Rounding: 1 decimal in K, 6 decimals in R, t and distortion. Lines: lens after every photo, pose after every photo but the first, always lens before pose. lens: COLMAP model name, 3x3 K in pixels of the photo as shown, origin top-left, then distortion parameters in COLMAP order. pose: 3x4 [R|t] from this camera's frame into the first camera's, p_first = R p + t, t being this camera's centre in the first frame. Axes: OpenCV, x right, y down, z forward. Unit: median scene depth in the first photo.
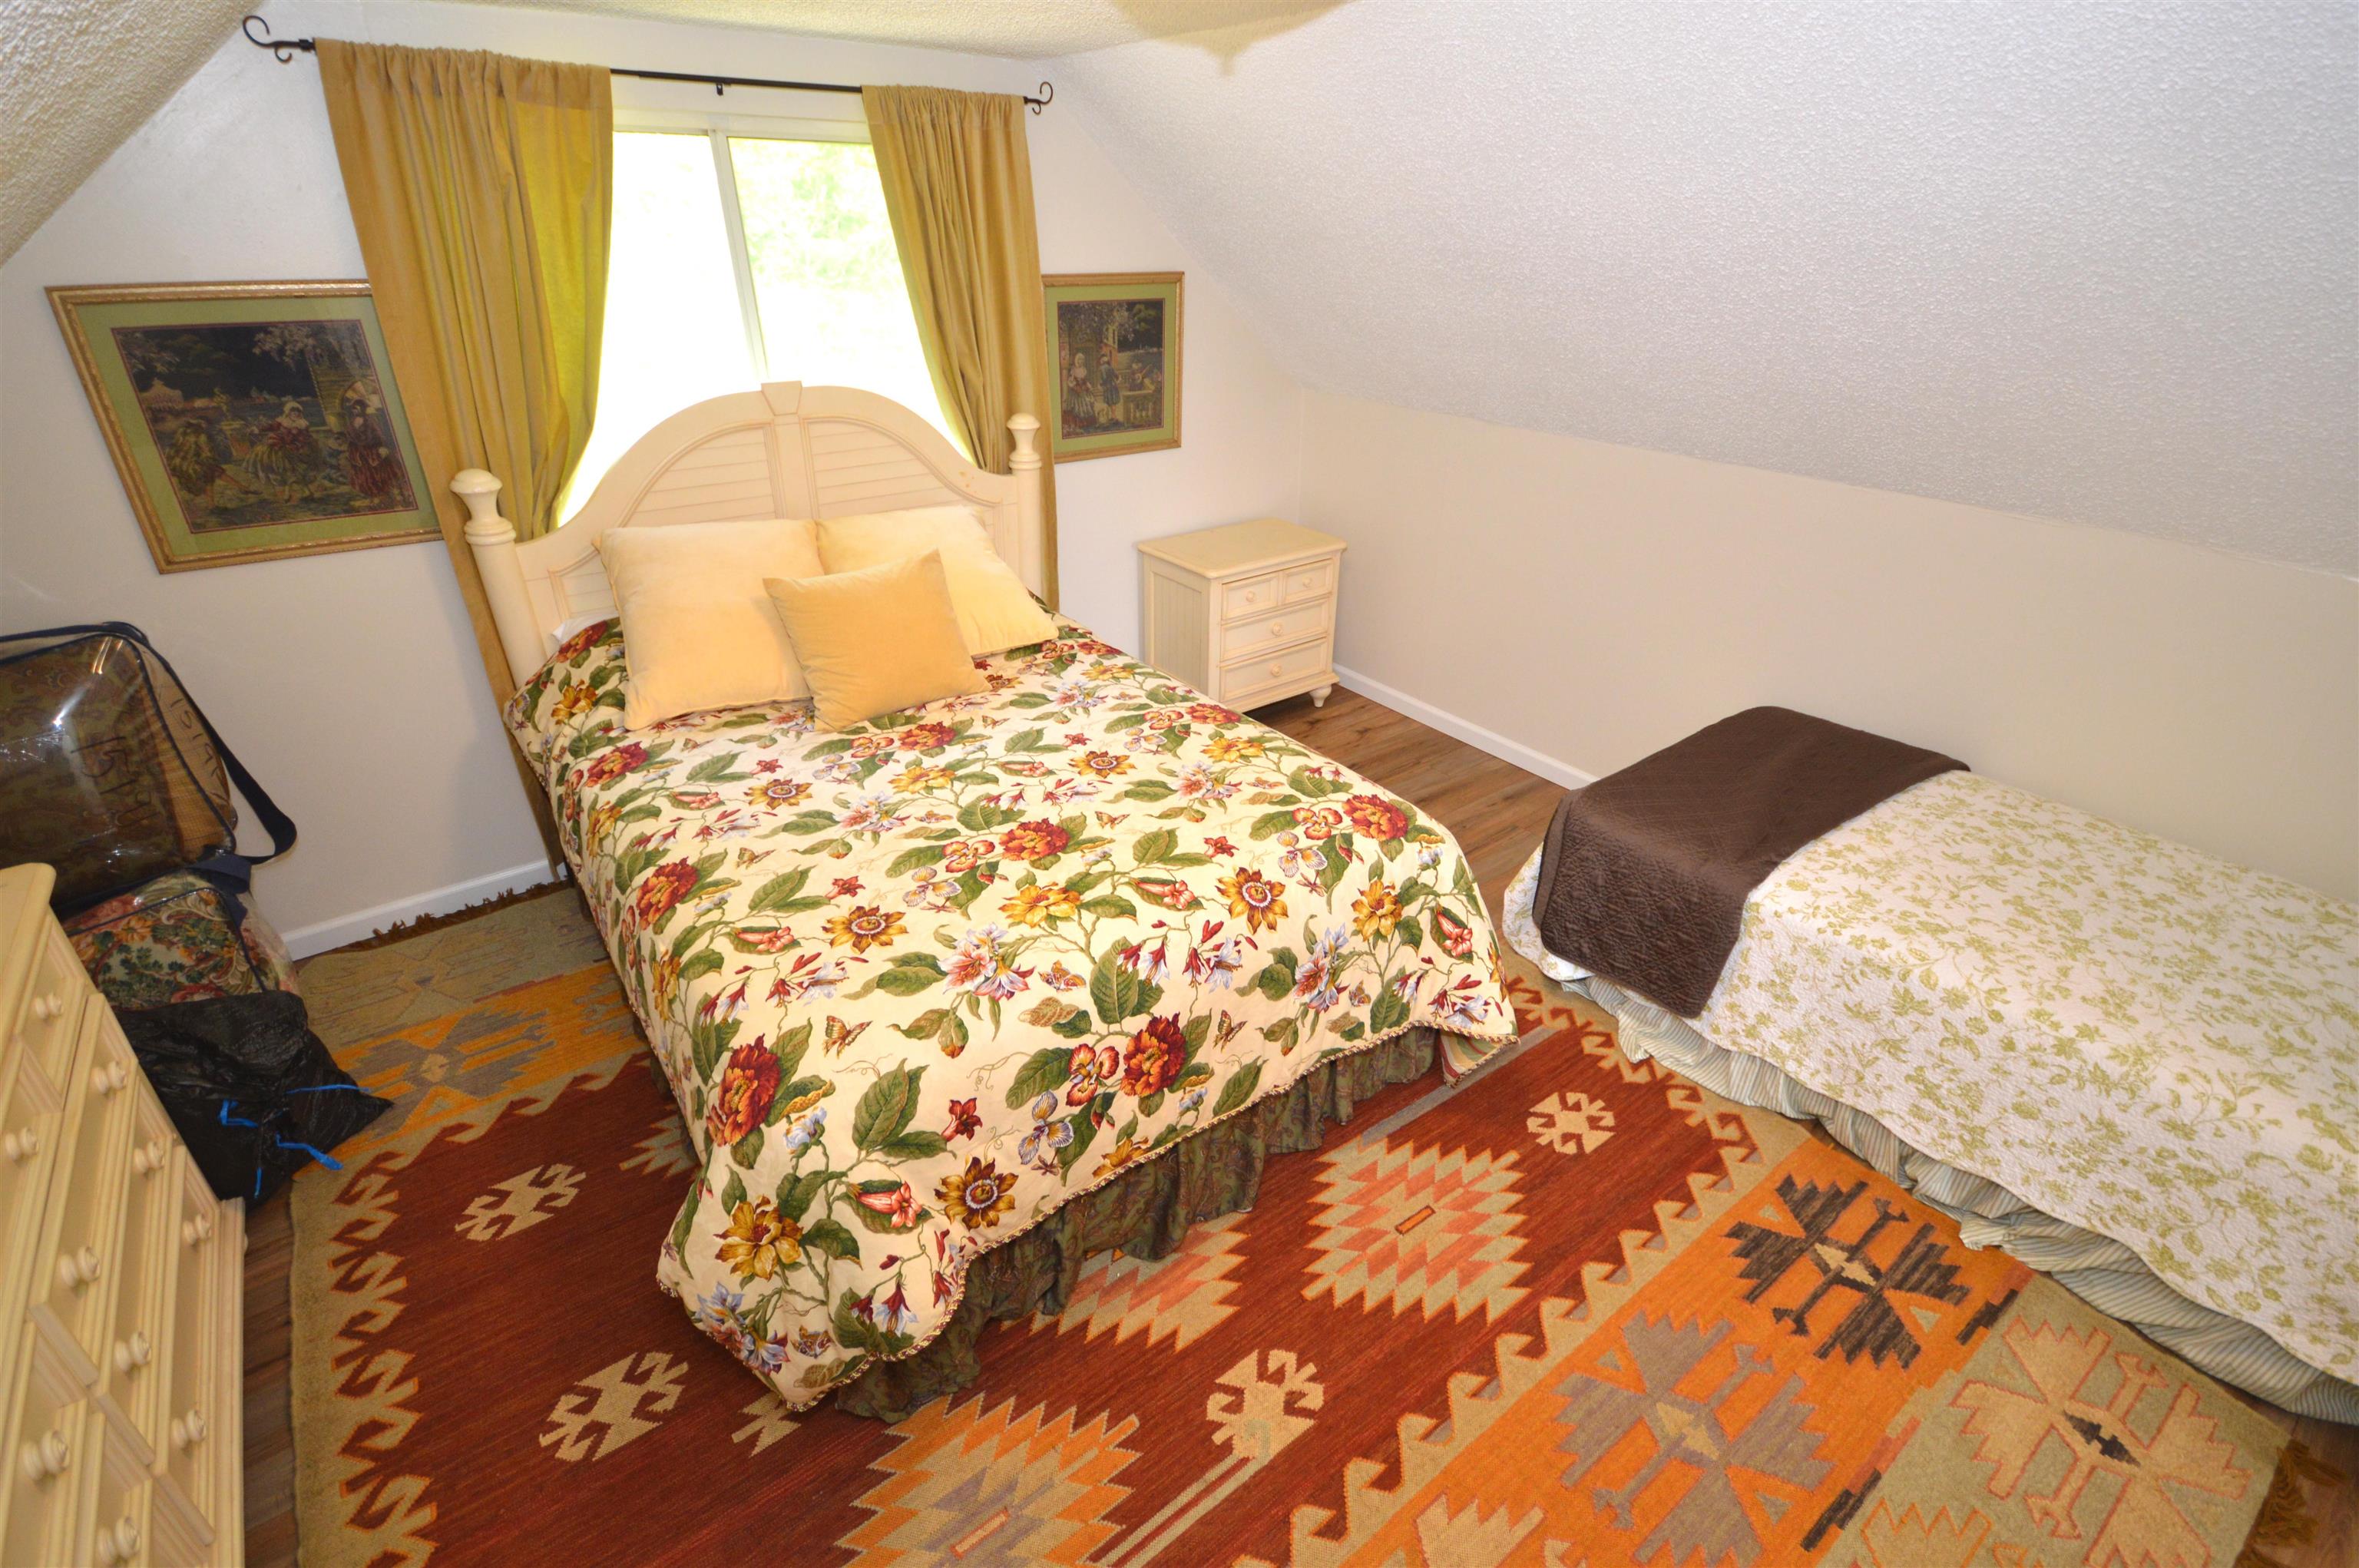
lens RADIAL K [[1050.9, 0, 1183.3], [0, 1050.9, 785.9], [0, 0, 1]] dist [0.007852, -0.010051]
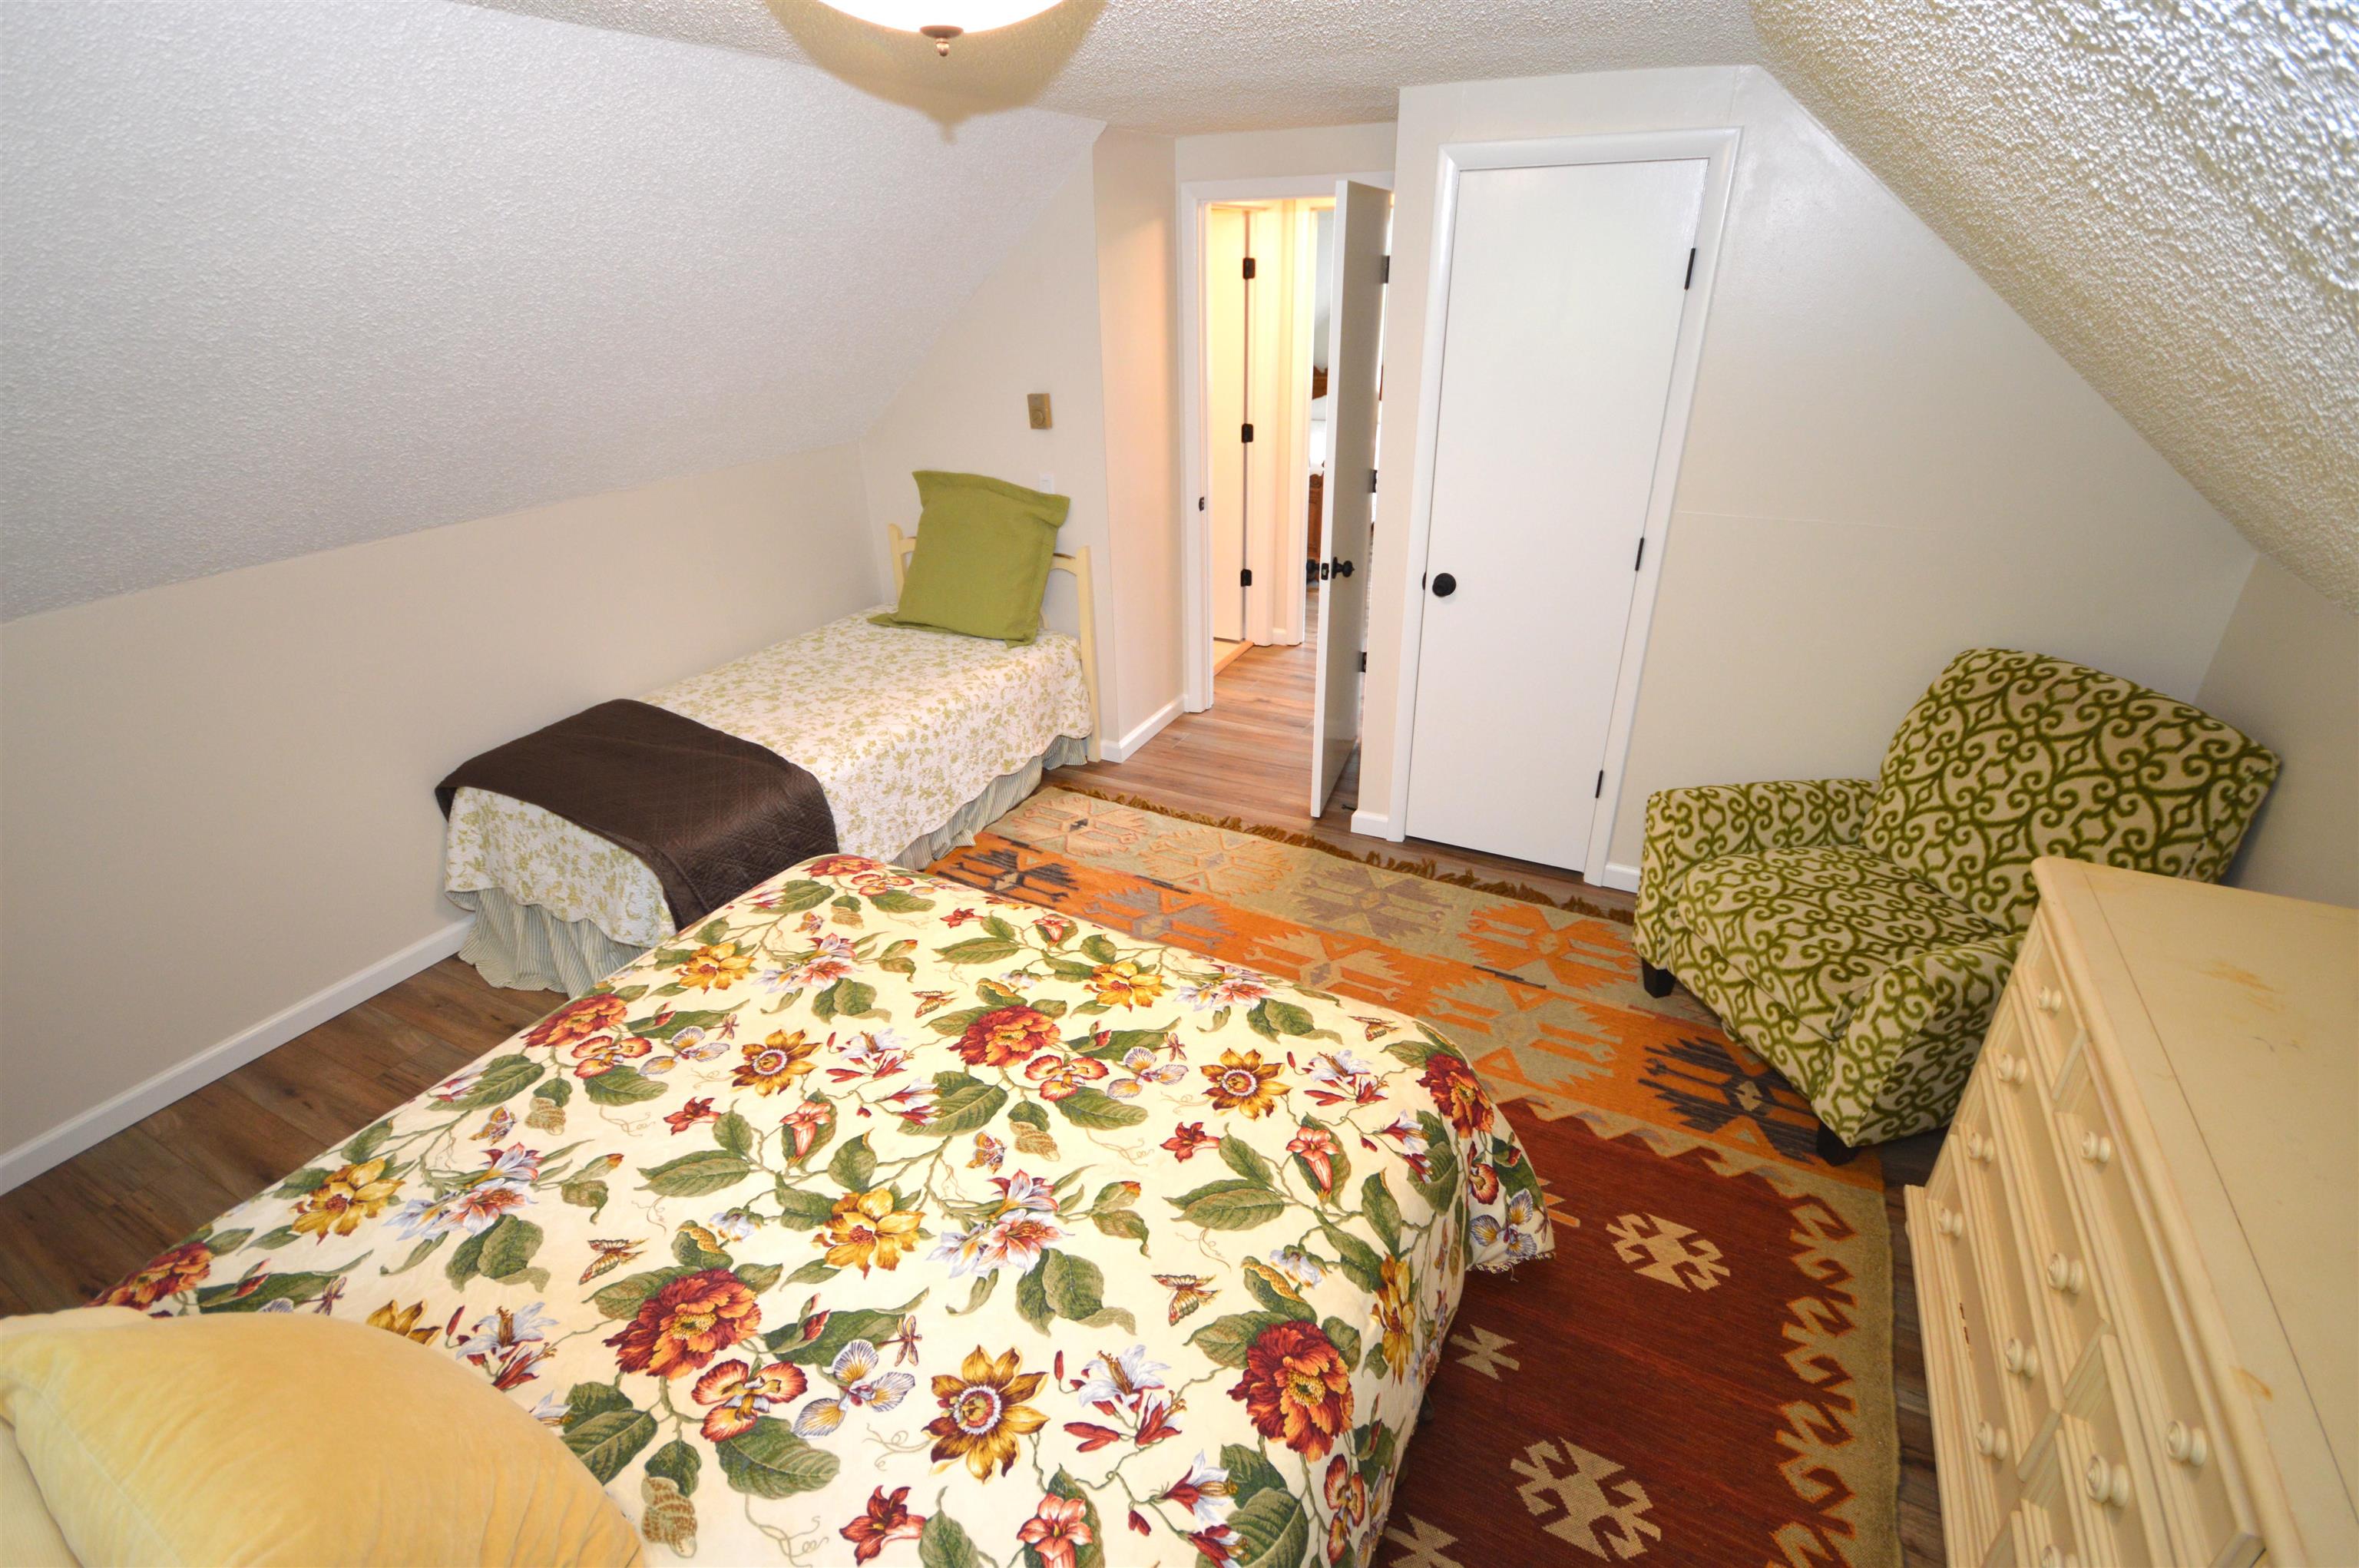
lens RADIAL K [[1050.9, 0, 1185.5], [0, 1050.9, 782.2], [0, 0, 1]] dist [0.007852, -0.010051]
pose [[-0.428252, -0.402203, 0.809217, -0.734227], [0.443397, 0.686757, 0.575990, -0.459778], [-0.787400, 0.605473, -0.115769, 0.826283]]
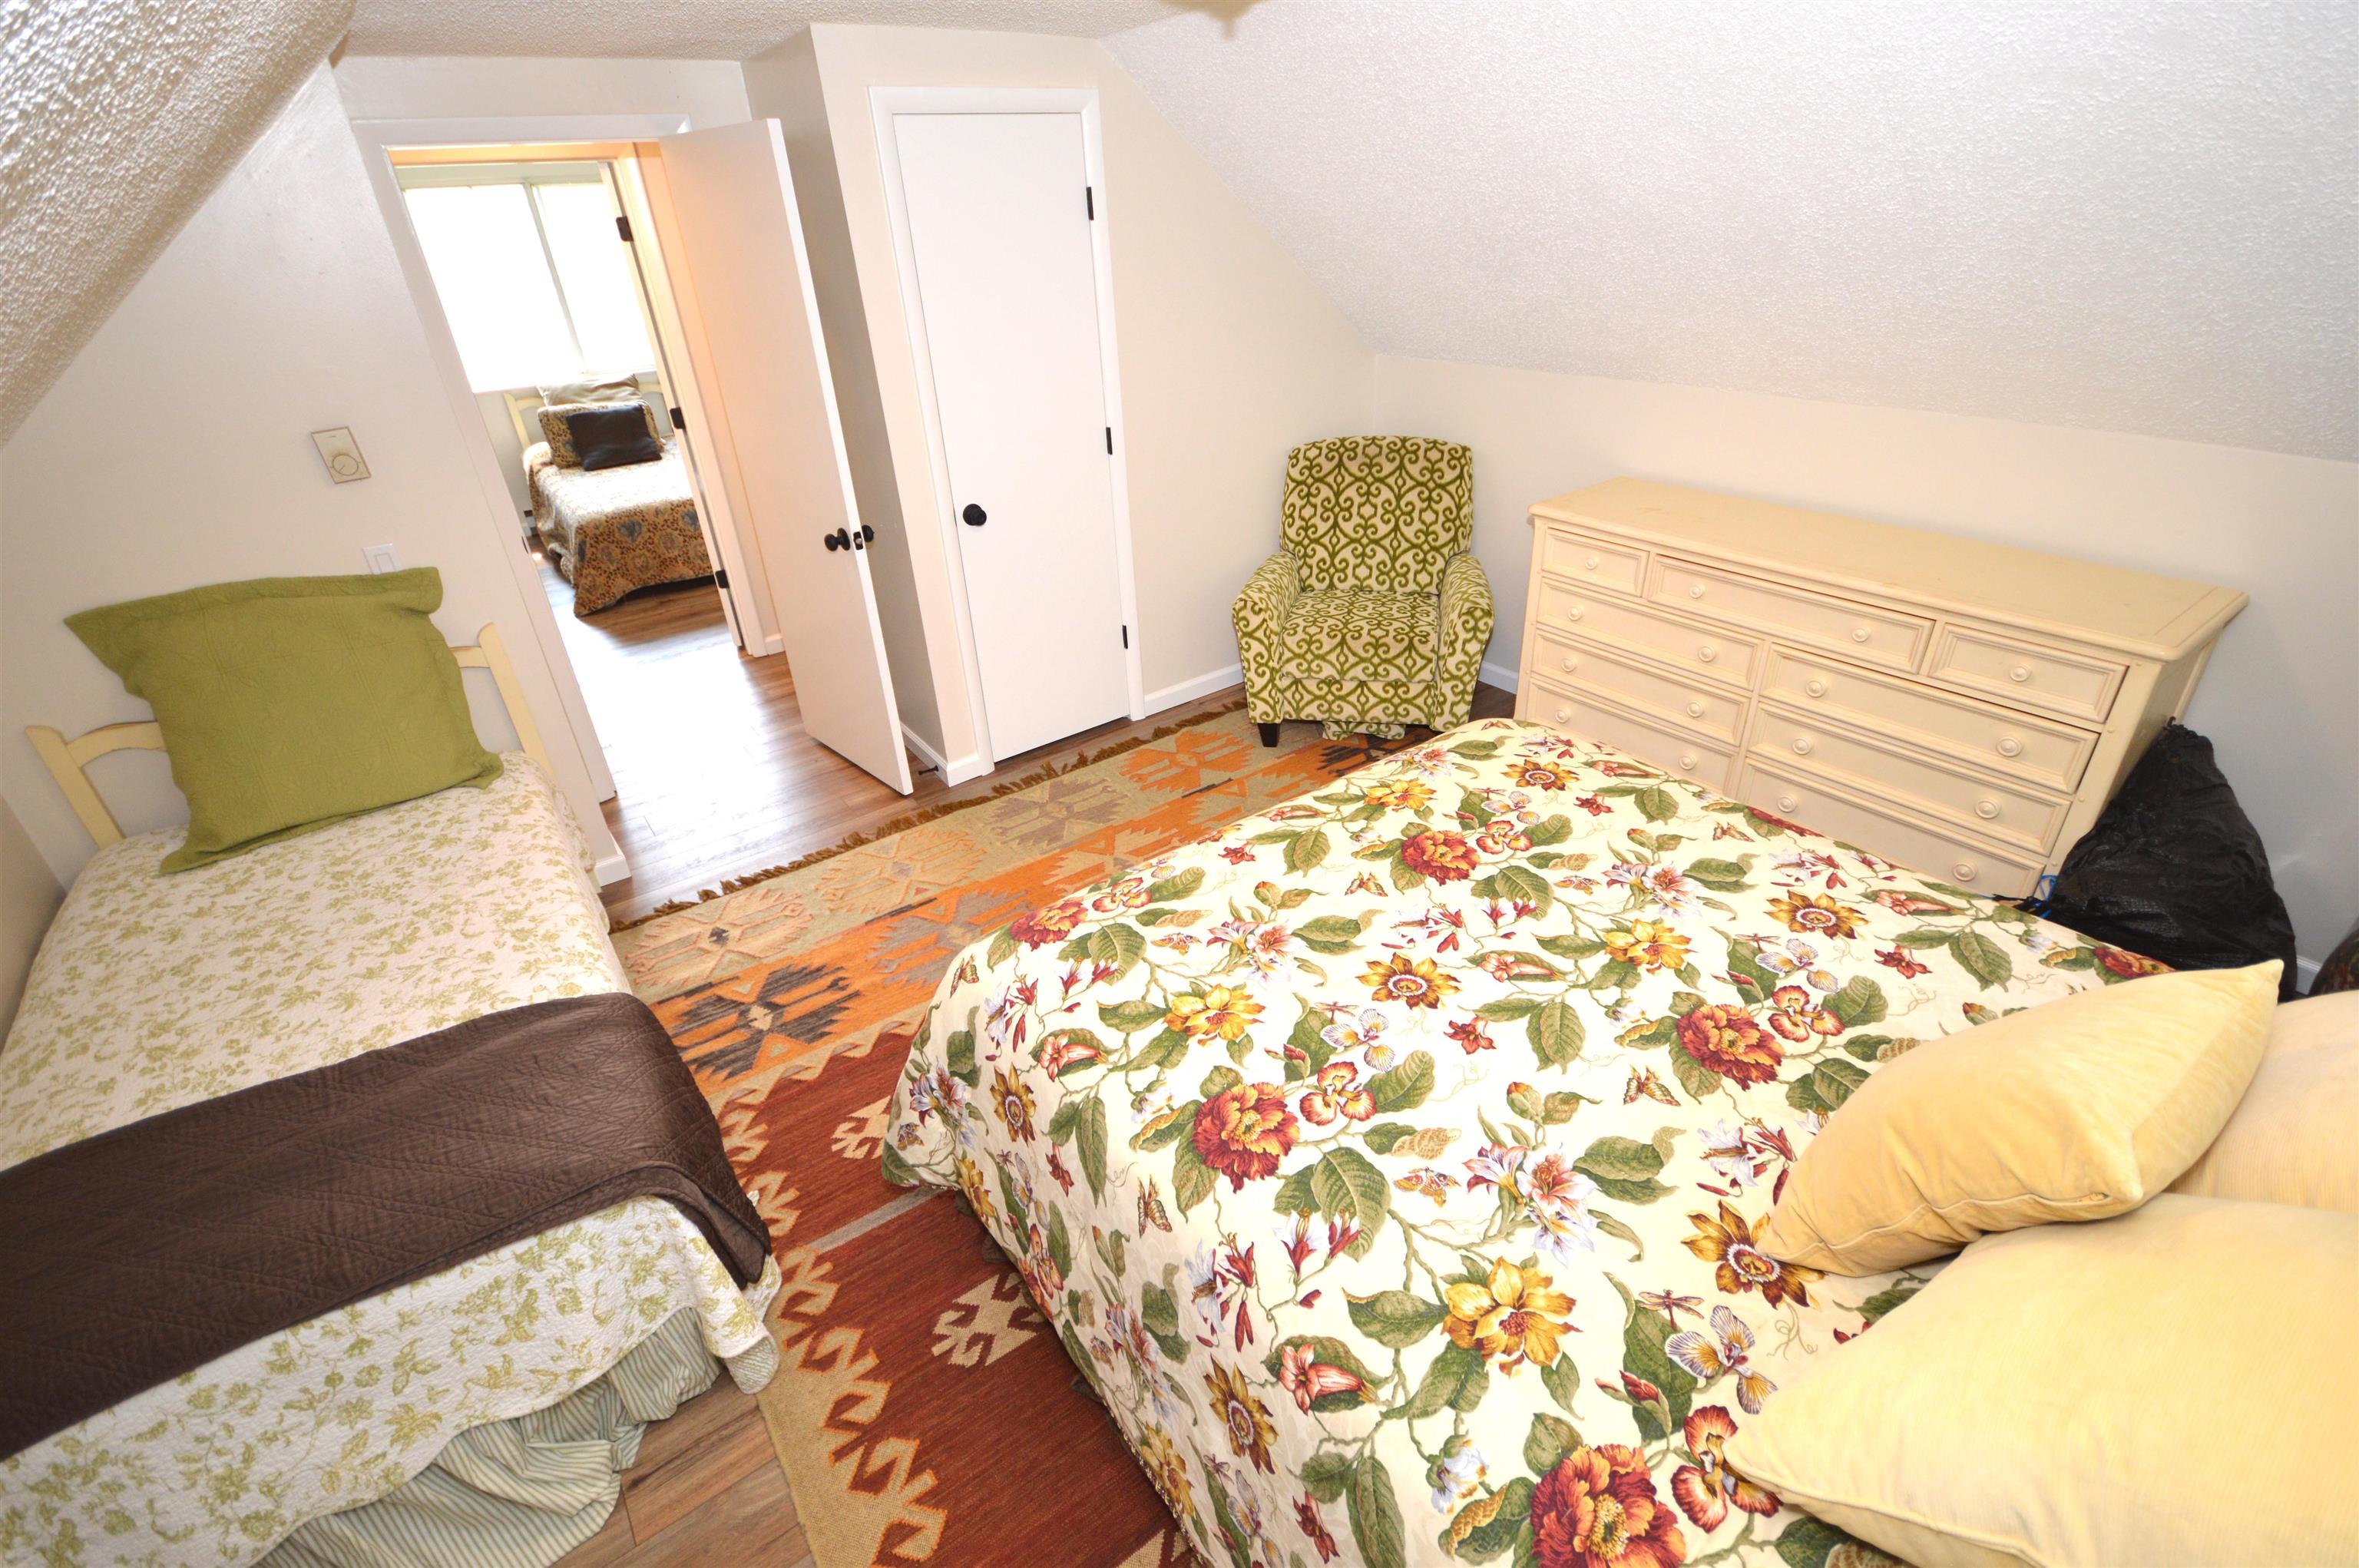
lens RADIAL K [[1050.9, 0, 1189.5], [0, 1050.9, 783.5], [0, 0, 1]] dist [0.007852, -0.010051]
pose [[-0.998921, 0.024578, 0.039417, 0.037624], [0.046452, 0.530775, 0.846239, -0.732338], [-0.000123, 0.847156, -0.531344, 1.365841]]
